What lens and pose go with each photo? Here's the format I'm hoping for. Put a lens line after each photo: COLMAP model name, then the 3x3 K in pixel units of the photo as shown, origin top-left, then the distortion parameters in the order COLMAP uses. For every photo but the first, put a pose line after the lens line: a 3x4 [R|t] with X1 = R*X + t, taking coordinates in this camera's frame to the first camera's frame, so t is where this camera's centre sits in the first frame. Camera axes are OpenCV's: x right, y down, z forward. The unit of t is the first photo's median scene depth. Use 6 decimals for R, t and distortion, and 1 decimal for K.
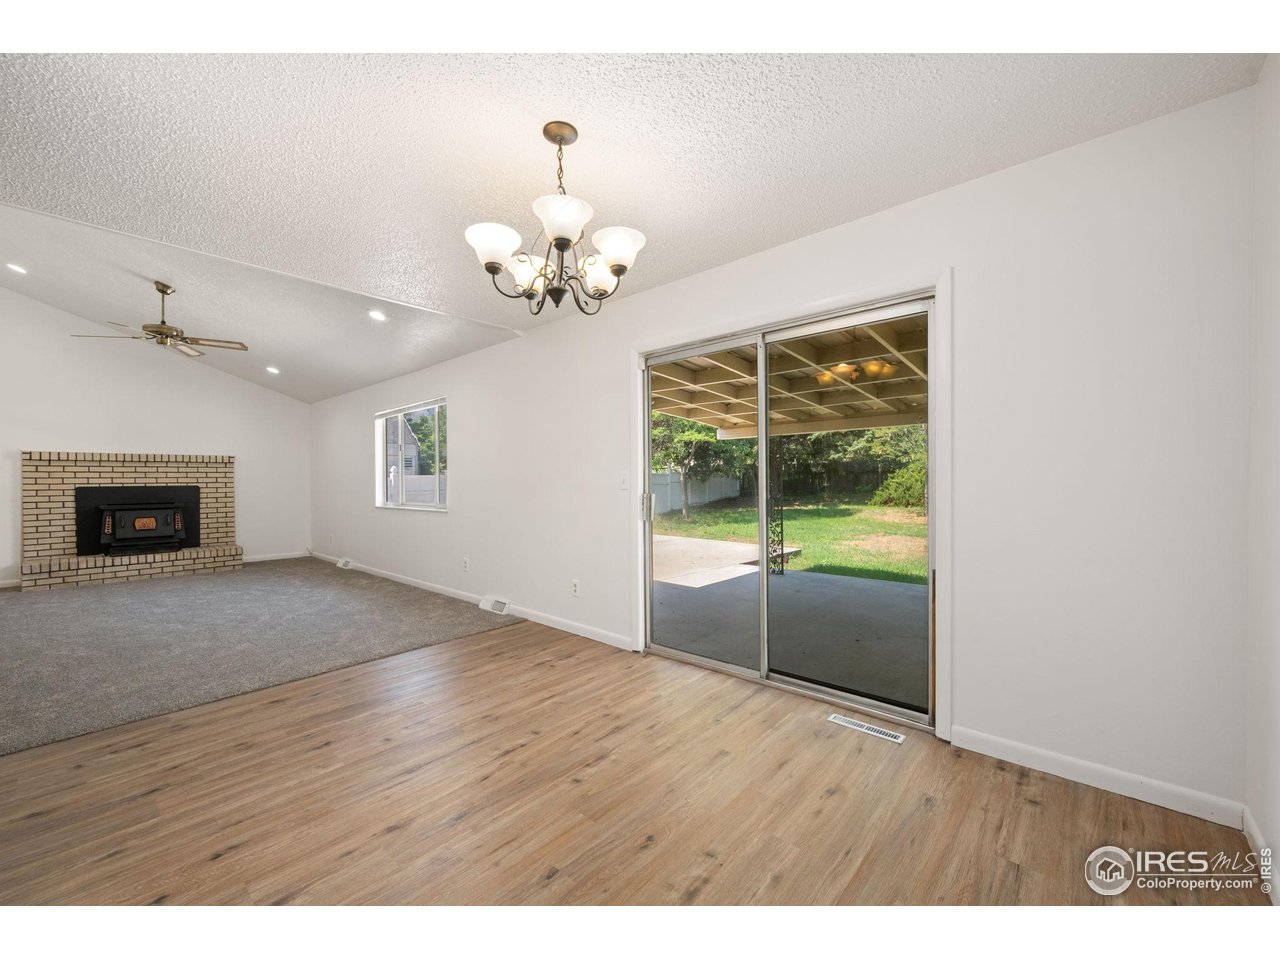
lens RADIAL K [[514.3, 0, 639.6], [0, 514.3, 480.6], [0, 0, 1]] dist [0.002155, 0.000202]
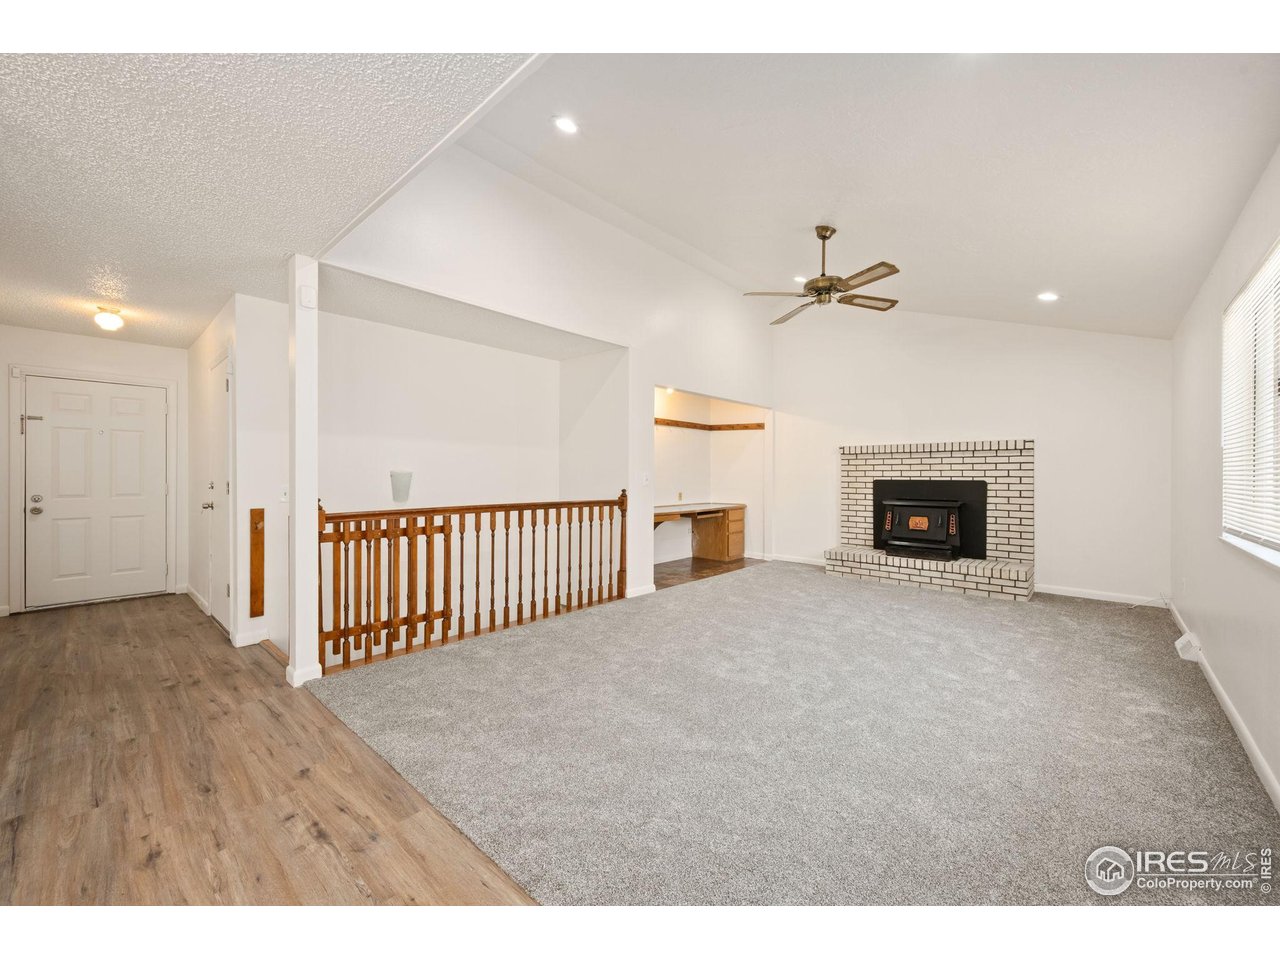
lens RADIAL K [[514.3, 0, 639.3], [0, 514.3, 479.6], [0, 0, 1]] dist [0.002155, 0.000202]
pose [[-0.002307, 0.016512, -0.999861, -0.085962], [-0.004885, 0.999852, 0.016523, -0.001833], [0.999985, 0.004922, -0.002226, 0.500261]]
